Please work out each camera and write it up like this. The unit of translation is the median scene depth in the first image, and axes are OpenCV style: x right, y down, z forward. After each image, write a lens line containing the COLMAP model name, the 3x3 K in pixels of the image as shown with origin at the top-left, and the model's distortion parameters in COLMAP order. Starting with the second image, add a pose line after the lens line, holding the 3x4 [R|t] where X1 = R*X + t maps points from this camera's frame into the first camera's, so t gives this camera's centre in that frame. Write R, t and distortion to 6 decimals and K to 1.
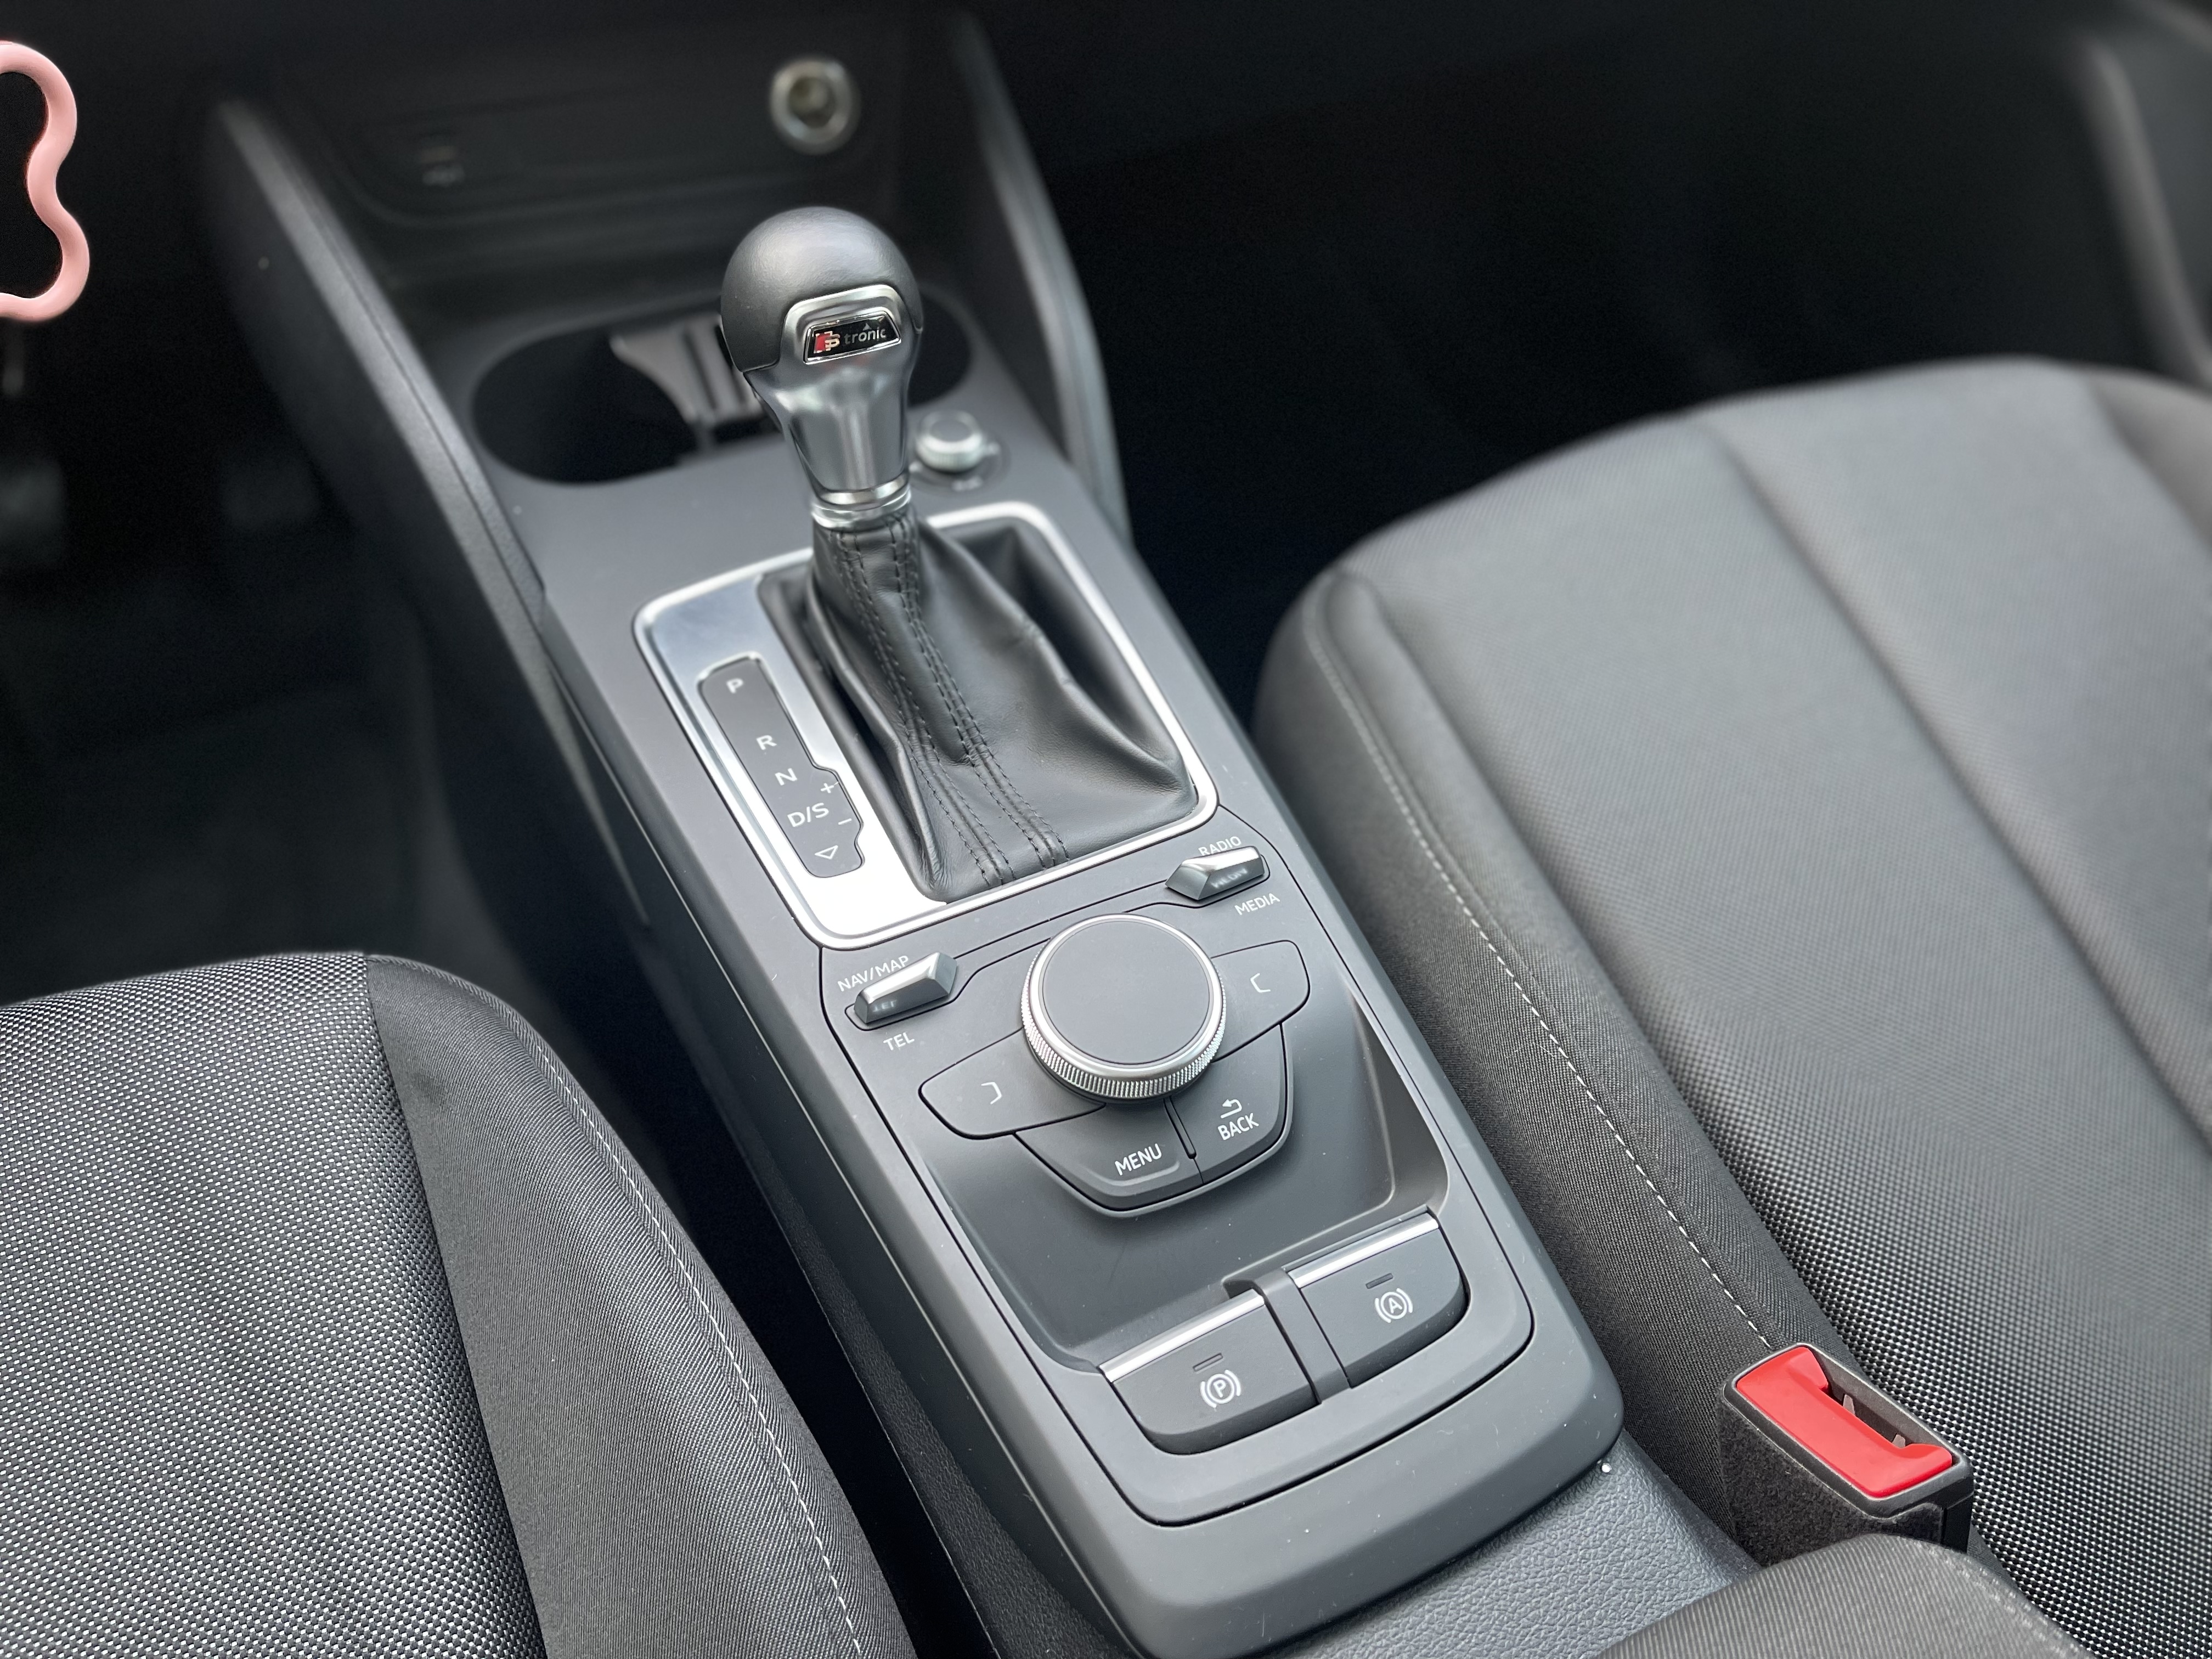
lens RADIAL K [[1724.0, 0, 1094.1], [0, 1724.0, 839.4], [0, 0, 1]] dist [0.063705, -0.073970]
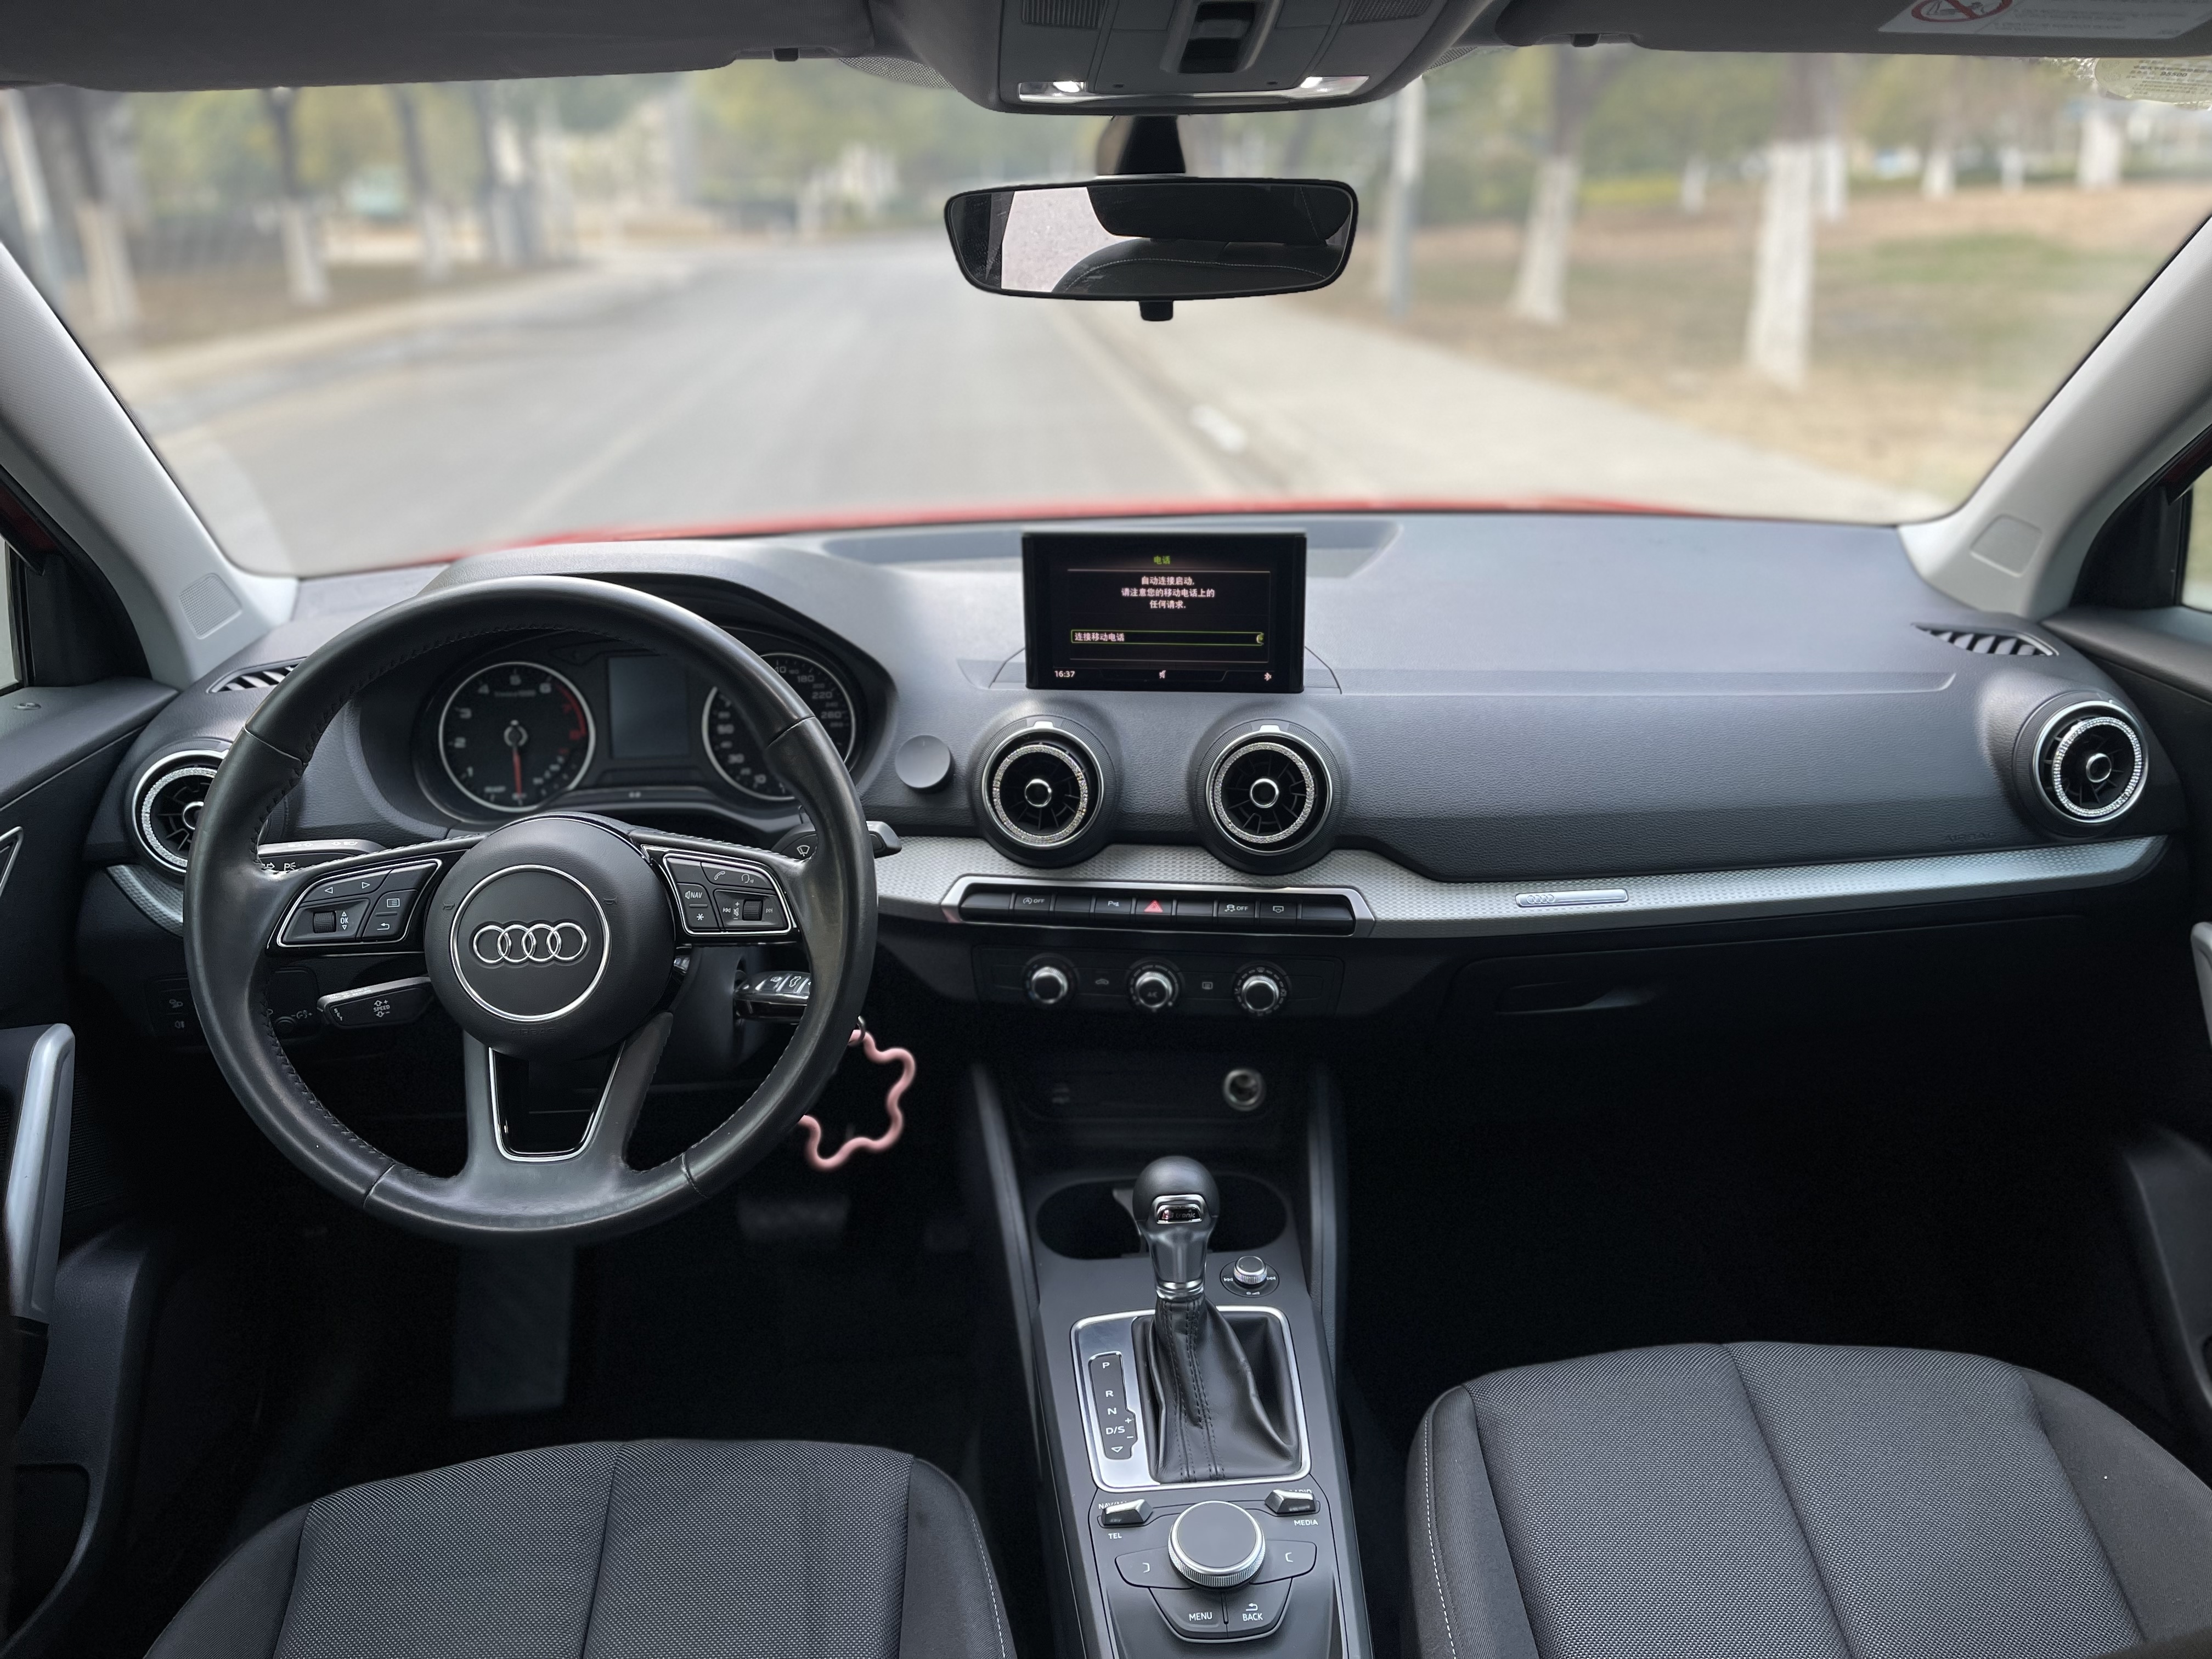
lens RADIAL K [[1724.0, 0, 1092.1], [0, 1724.0, 818.2], [0, 0, 1]] dist [0.063705, -0.073970]
pose [[0.916716, 0.081898, -0.391056, 0.557636], [-0.251486, 0.878827, -0.405484, 0.189137], [0.310462, 0.470059, 0.826231, -1.076472]]
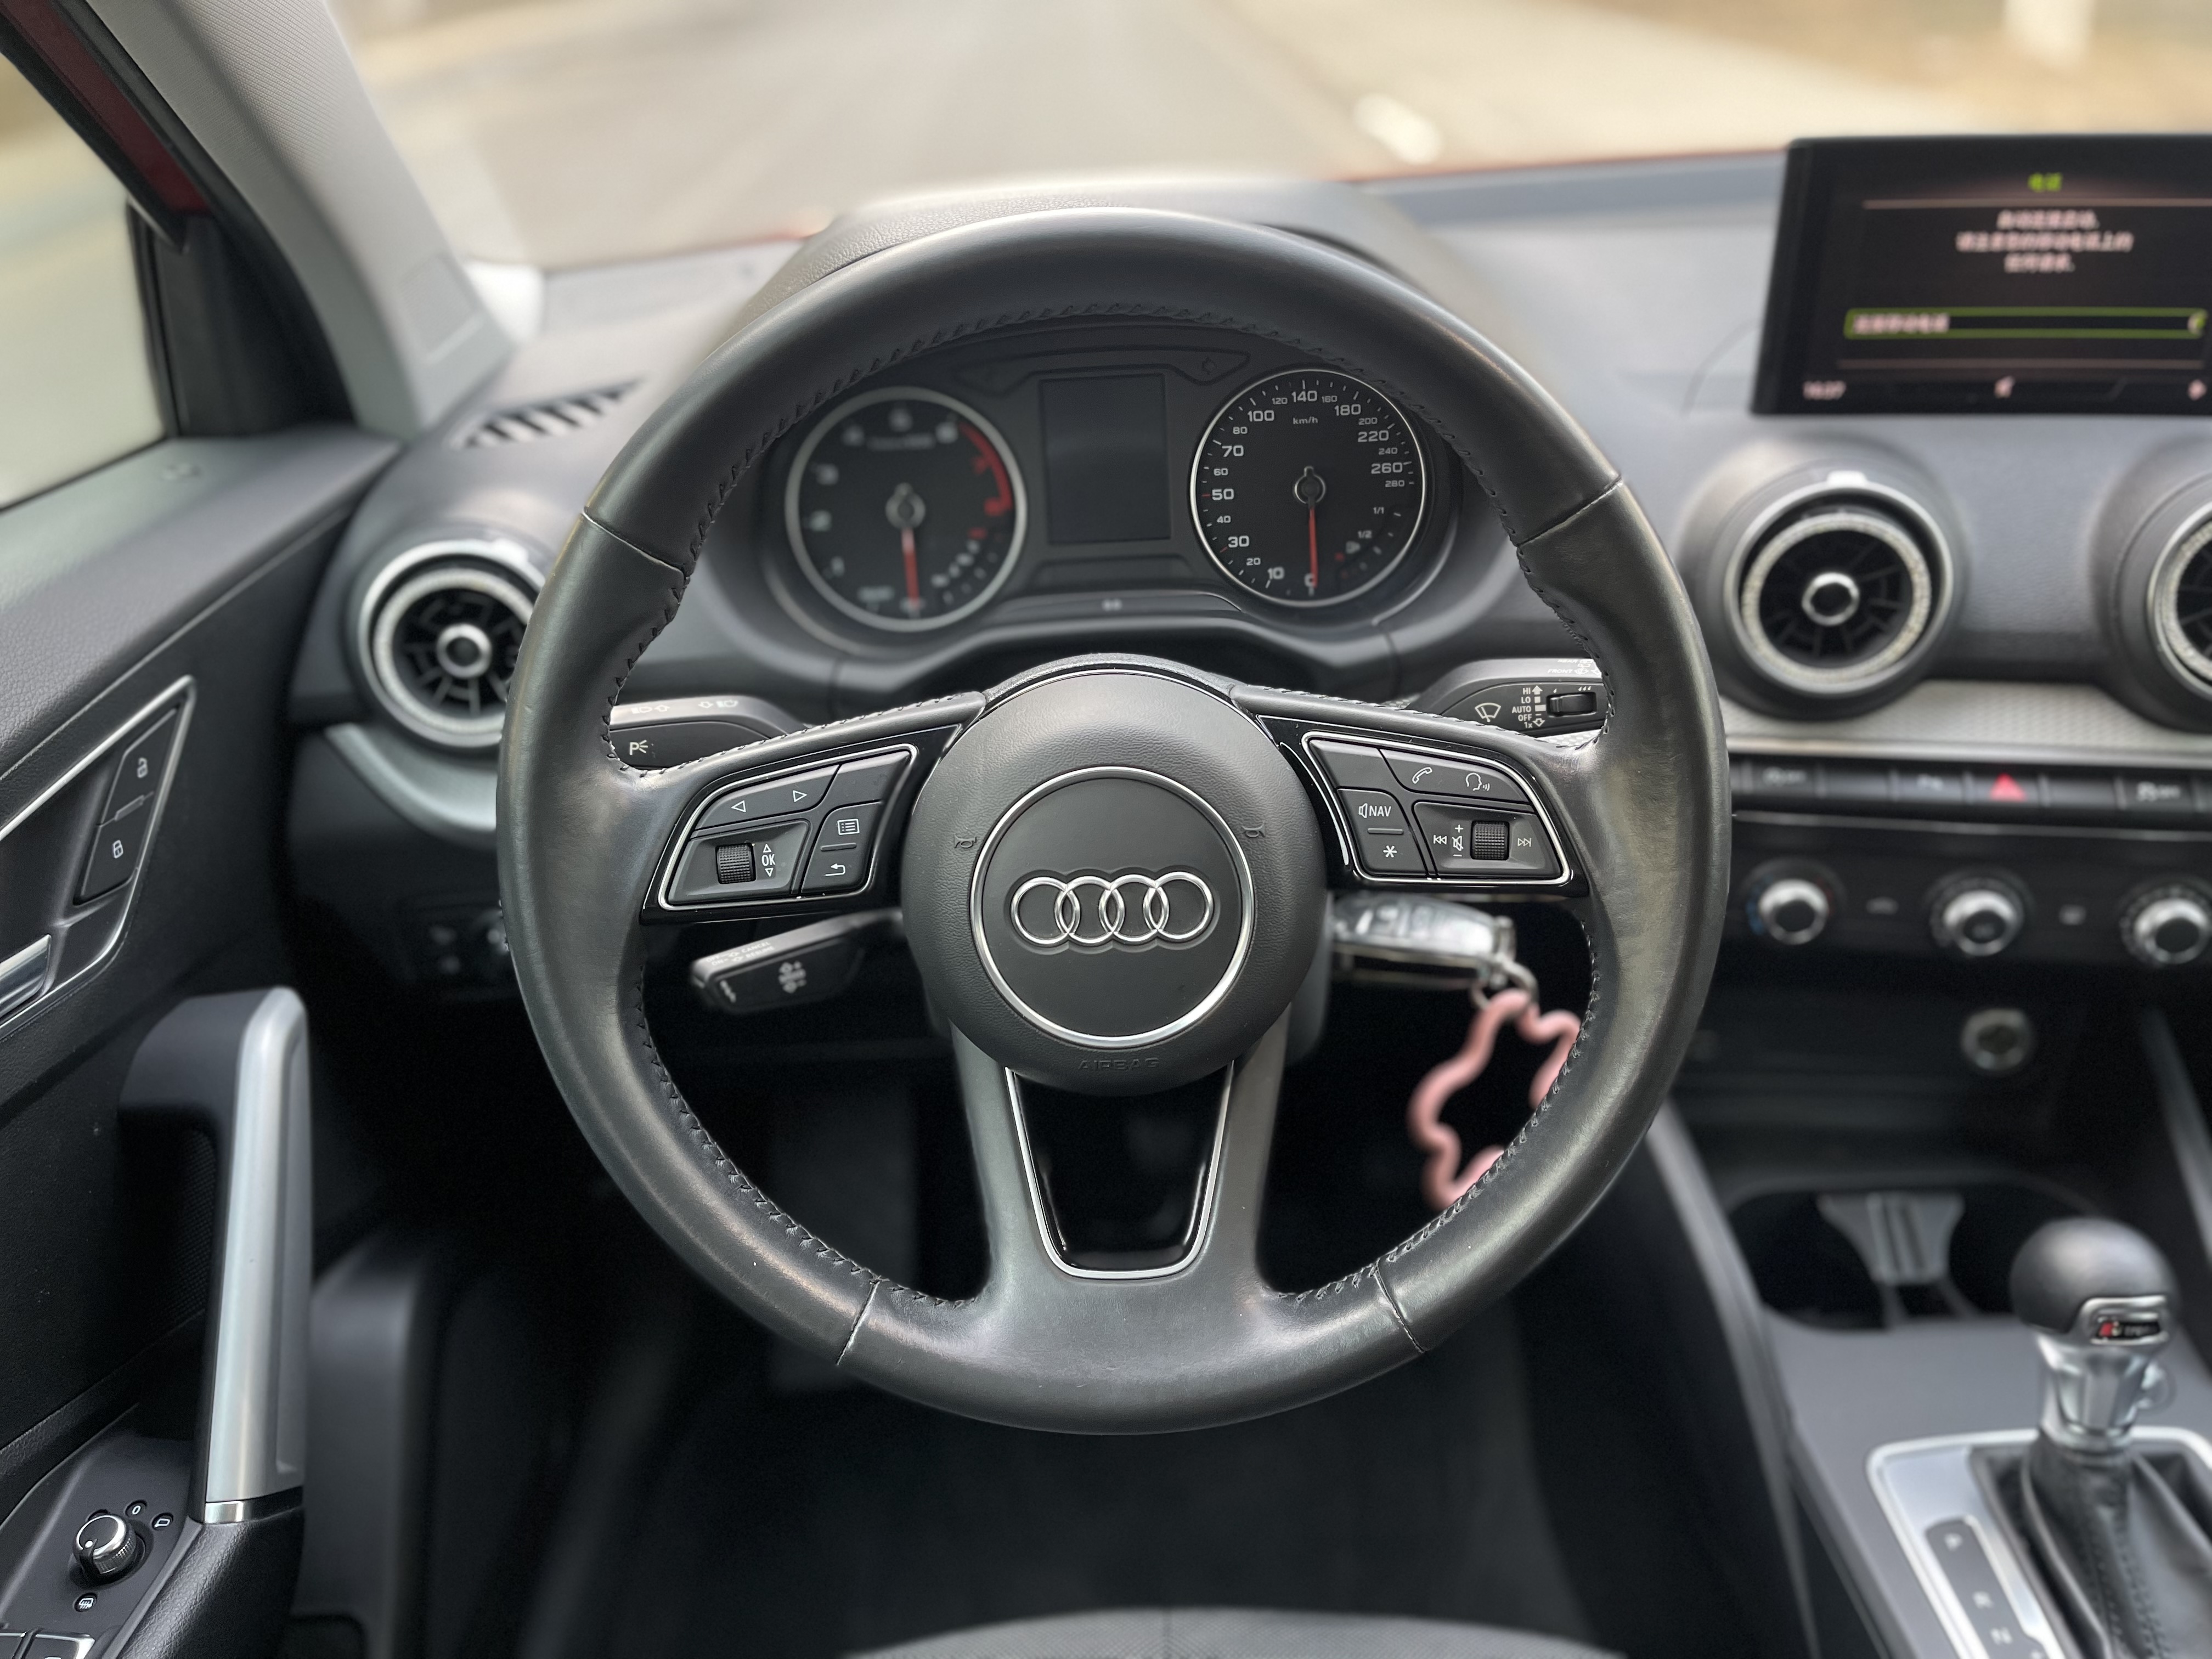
lens RADIAL K [[1724.0, 0, 1083.6], [0, 1724.0, 836.5], [0, 0, 1]] dist [0.063705, -0.073970]
pose [[0.889646, 0.141754, -0.434091, -0.300096], [-0.269137, 0.930716, -0.247653, -0.082639], [0.368910, 0.337154, 0.866160, -0.555228]]
